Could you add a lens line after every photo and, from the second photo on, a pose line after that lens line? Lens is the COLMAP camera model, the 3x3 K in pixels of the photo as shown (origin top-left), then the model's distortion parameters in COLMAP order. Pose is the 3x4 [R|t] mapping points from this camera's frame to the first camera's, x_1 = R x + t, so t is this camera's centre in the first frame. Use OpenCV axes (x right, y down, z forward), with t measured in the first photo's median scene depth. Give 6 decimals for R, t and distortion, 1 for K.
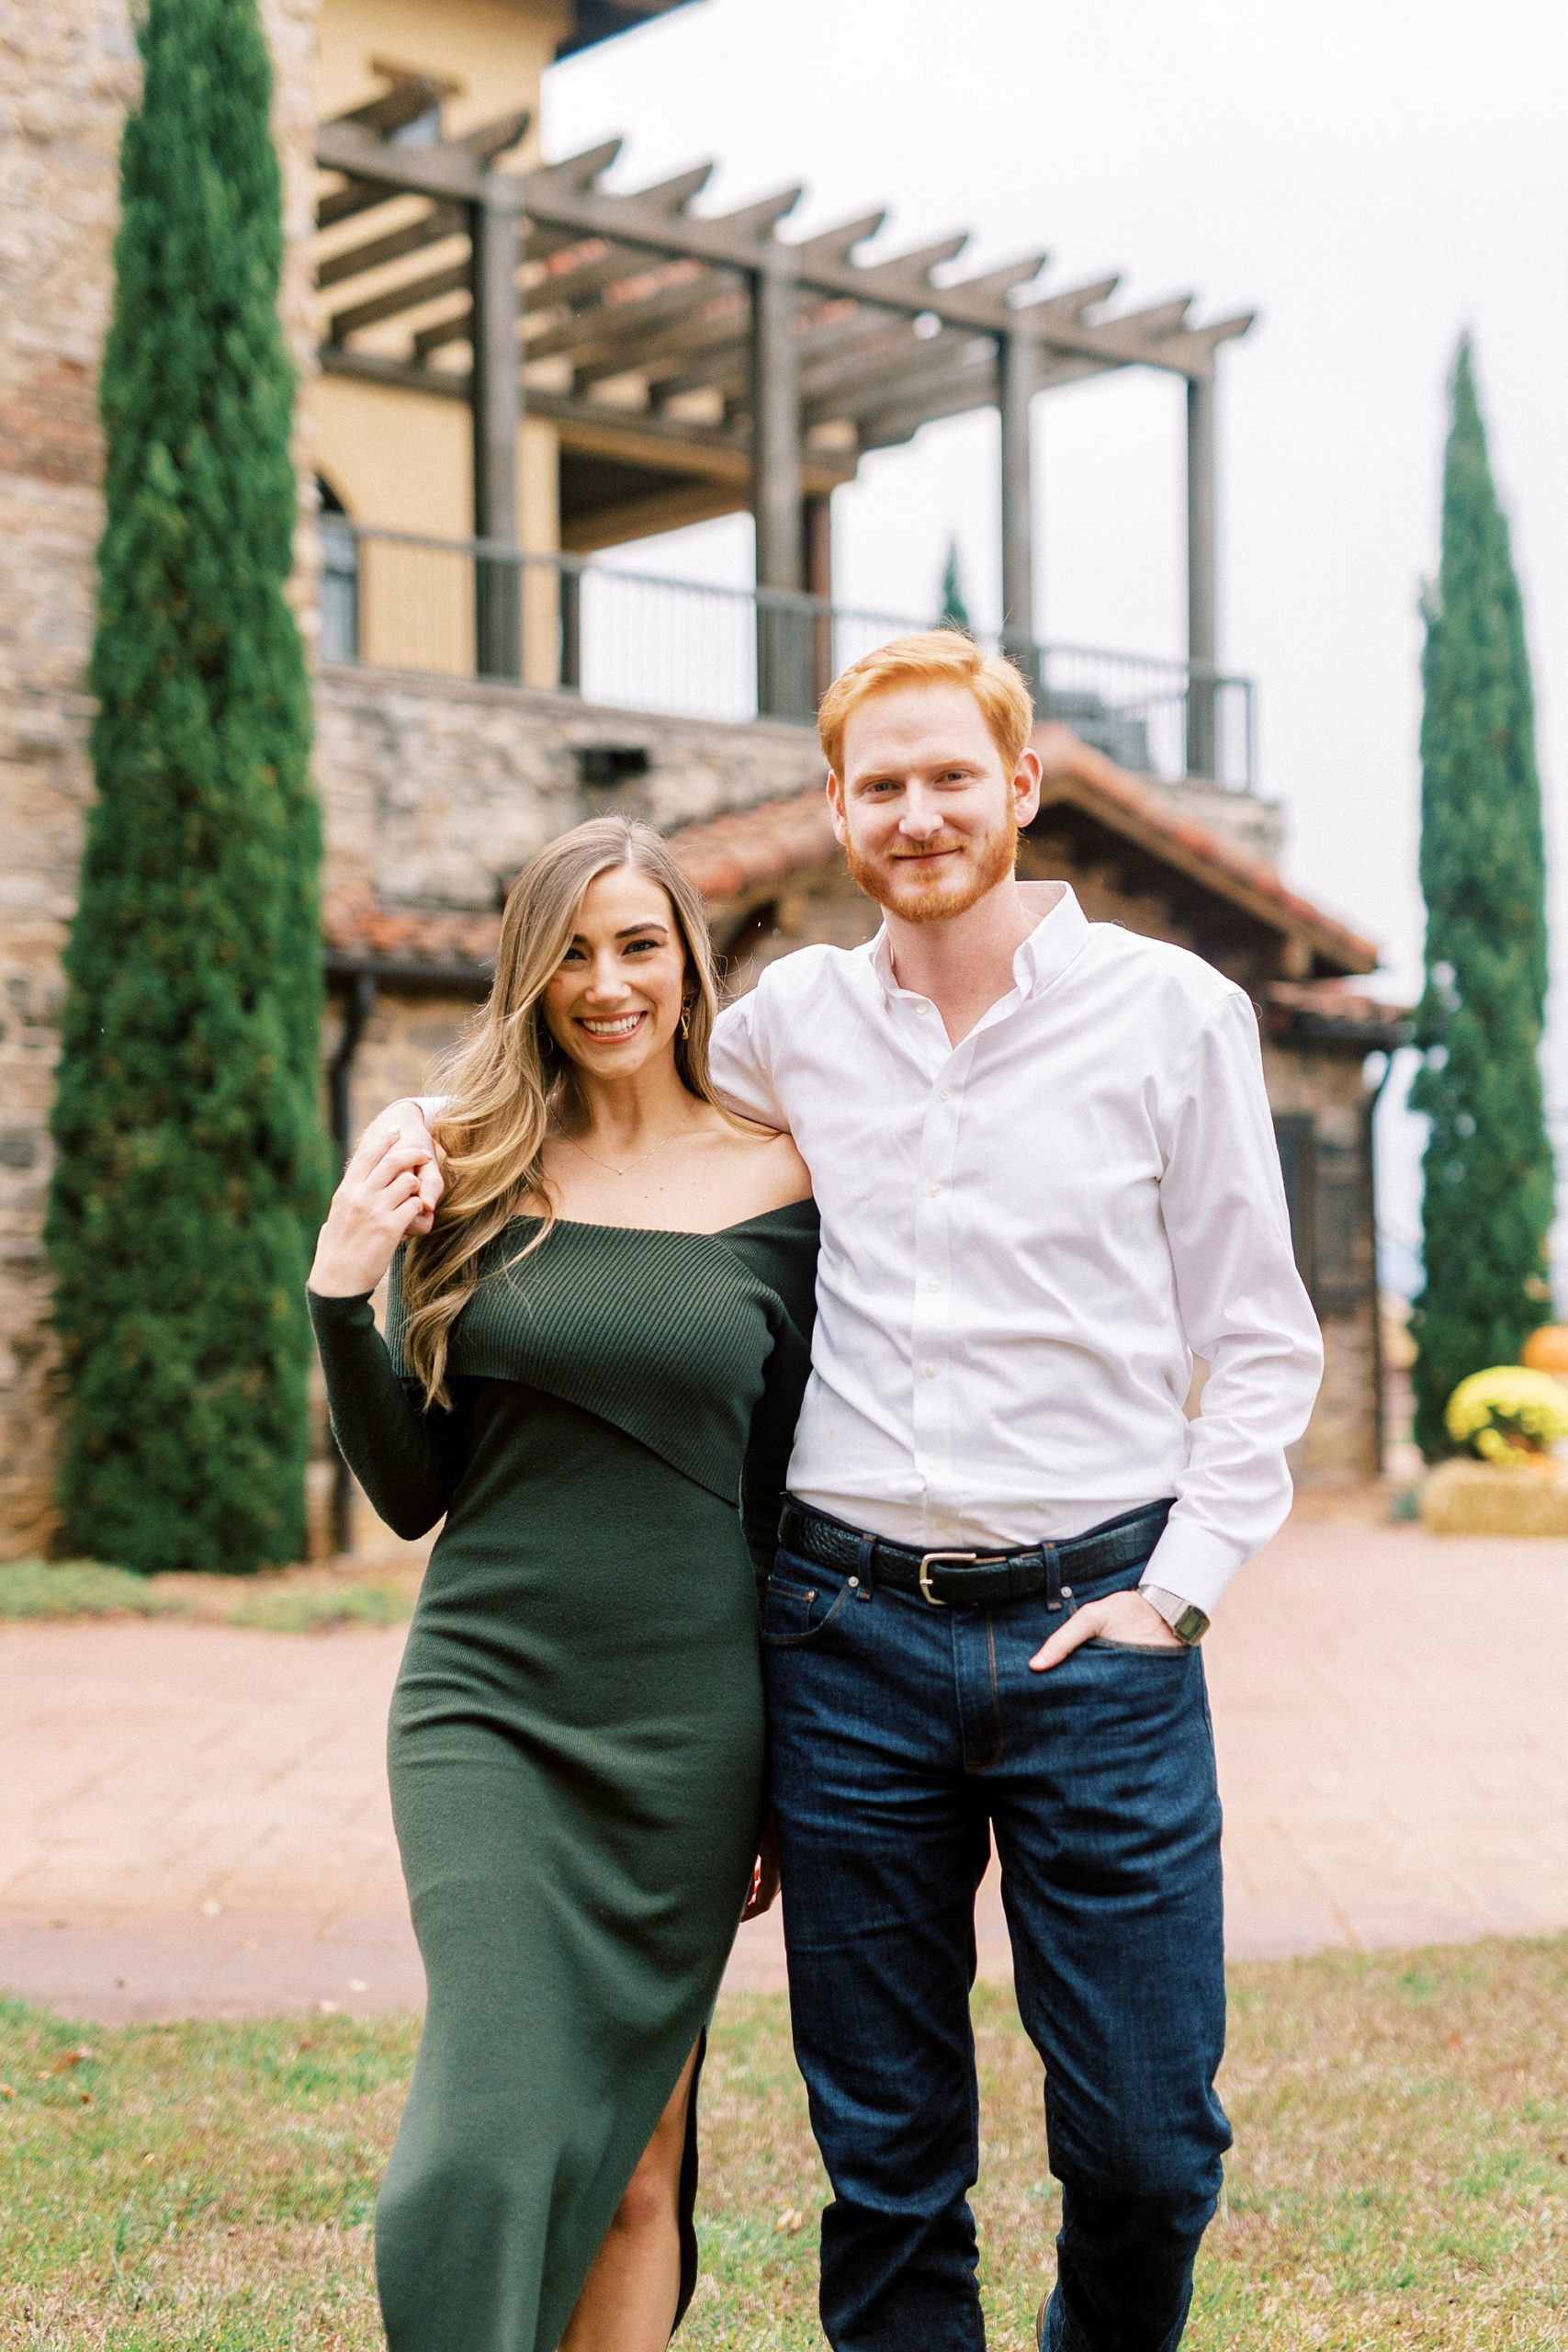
lens RADIAL K [[3698.6, 0, 784.0], [0, 3698.6, 1176.0], [0, 0, 1]] dist [-0.014842, -0.058180]
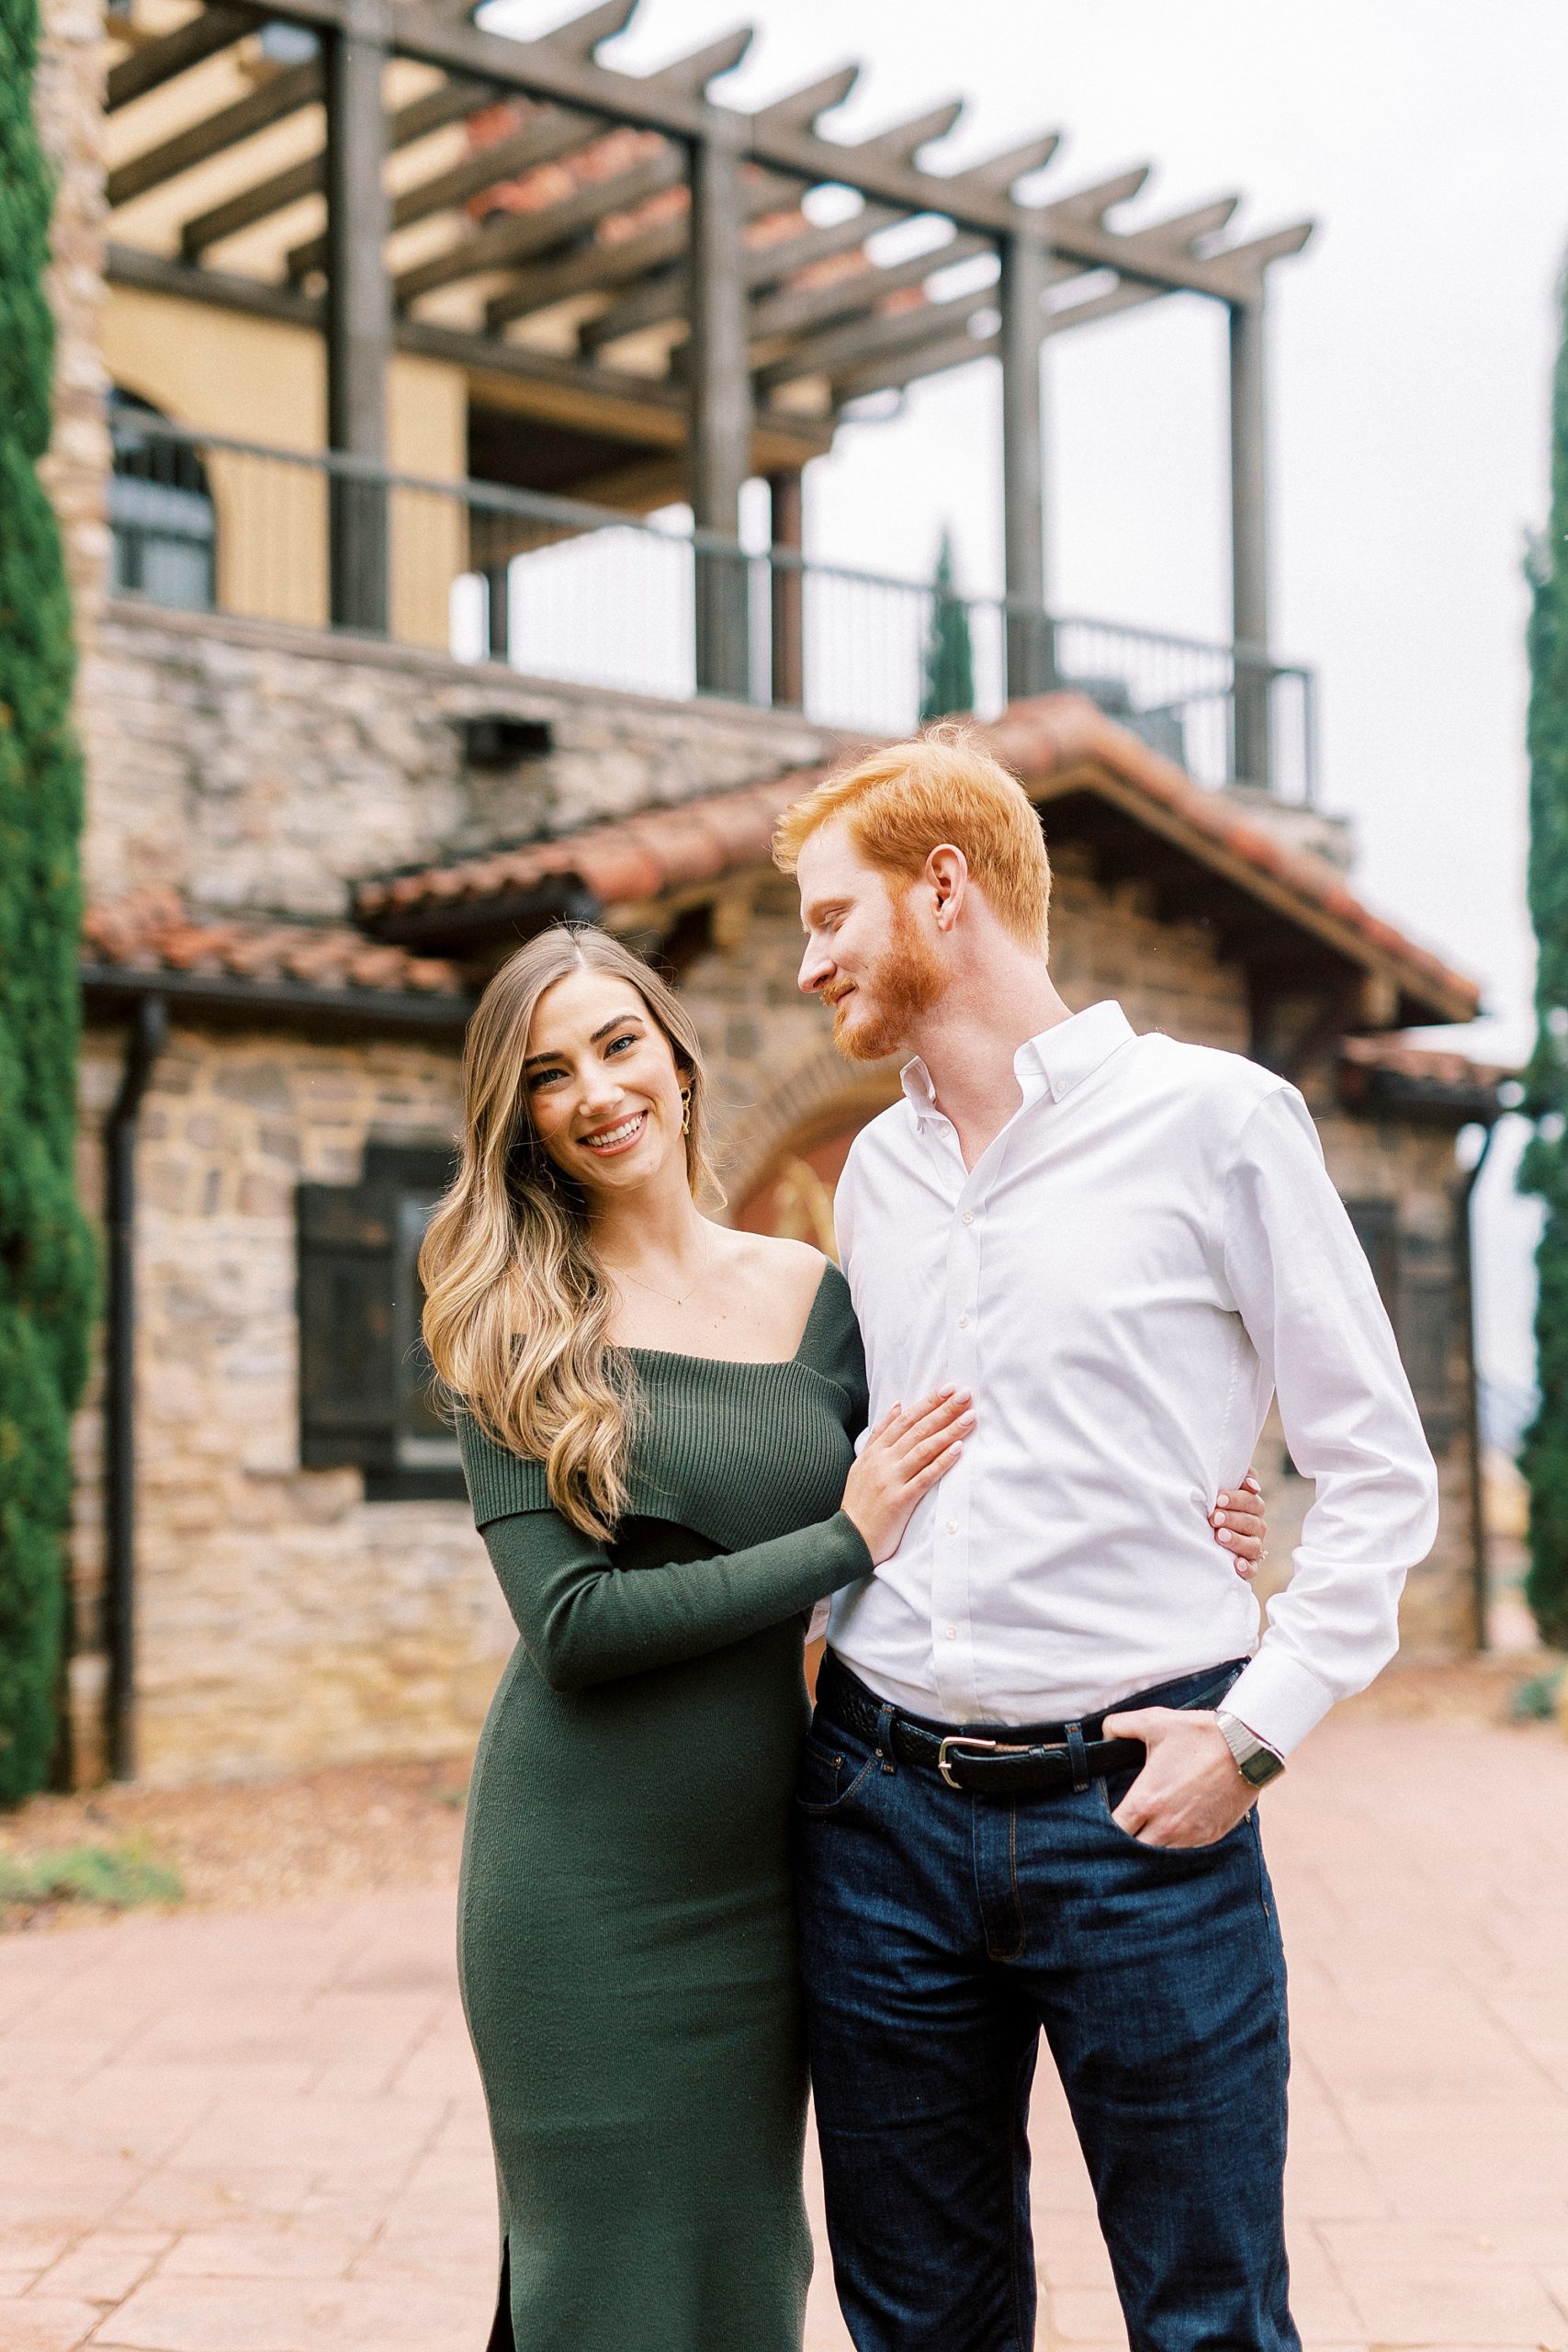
lens RADIAL K [[3613.2, 0, 783.6], [0, 3613.2, 1045.4], [0, 0, 1]] dist [0.007667, -0.017291]
pose [[0.999974, -0.001547, -0.007099, 0.015964], [0.001037, 0.997450, -0.071356, 0.006154], [0.007191, 0.071347, 0.997426, 0.220103]]
